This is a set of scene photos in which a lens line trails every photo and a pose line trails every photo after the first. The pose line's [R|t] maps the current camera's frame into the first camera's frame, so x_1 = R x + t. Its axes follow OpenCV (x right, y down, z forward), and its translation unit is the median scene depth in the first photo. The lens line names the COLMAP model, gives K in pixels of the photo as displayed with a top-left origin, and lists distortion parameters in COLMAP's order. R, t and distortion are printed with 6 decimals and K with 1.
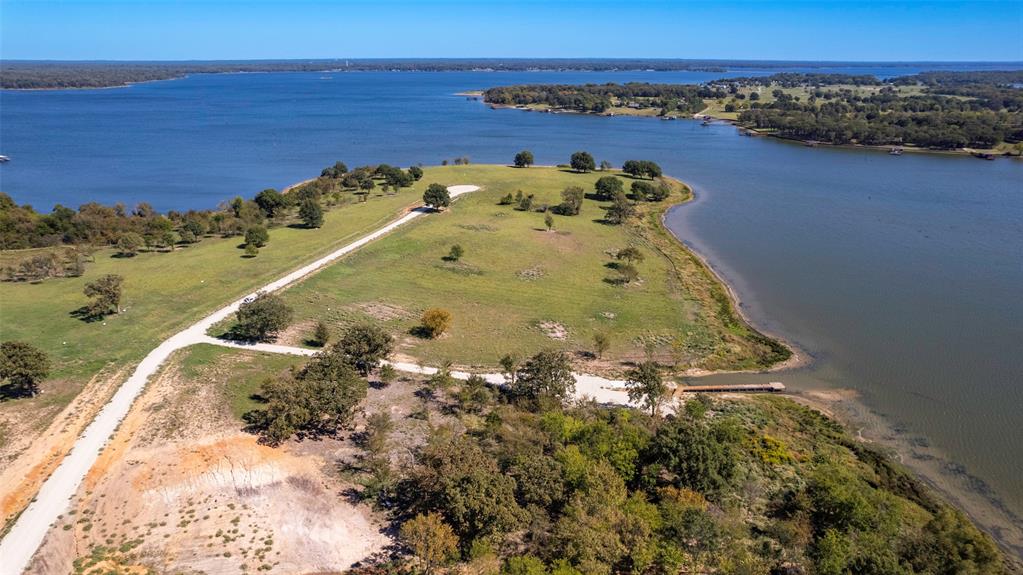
lens RADIAL K [[654.0, 0, 514.1], [0, 654.0, 290.4], [0, 0, 1]] dist [-0.080226, 0.073931]
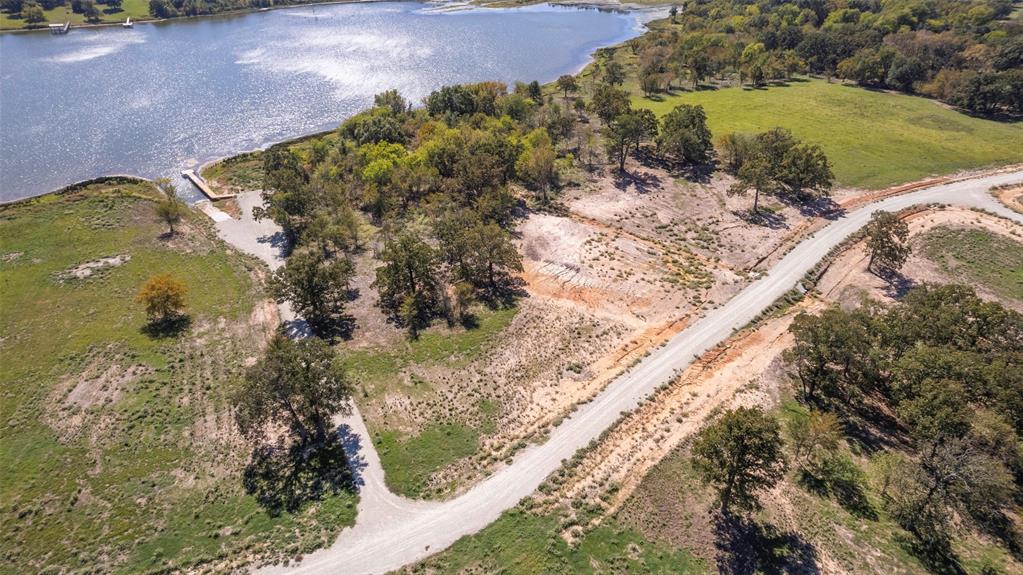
lens RADIAL K [[654.0, 0, 514.1], [0, 654.0, 290.4], [0, 0, 1]] dist [-0.080226, 0.073931]
pose [[-0.598403, -0.409325, 0.688742, -0.904223], [0.266772, 0.708796, 0.653024, -0.327237], [-0.755477, 0.574509, -0.314949, 1.150500]]
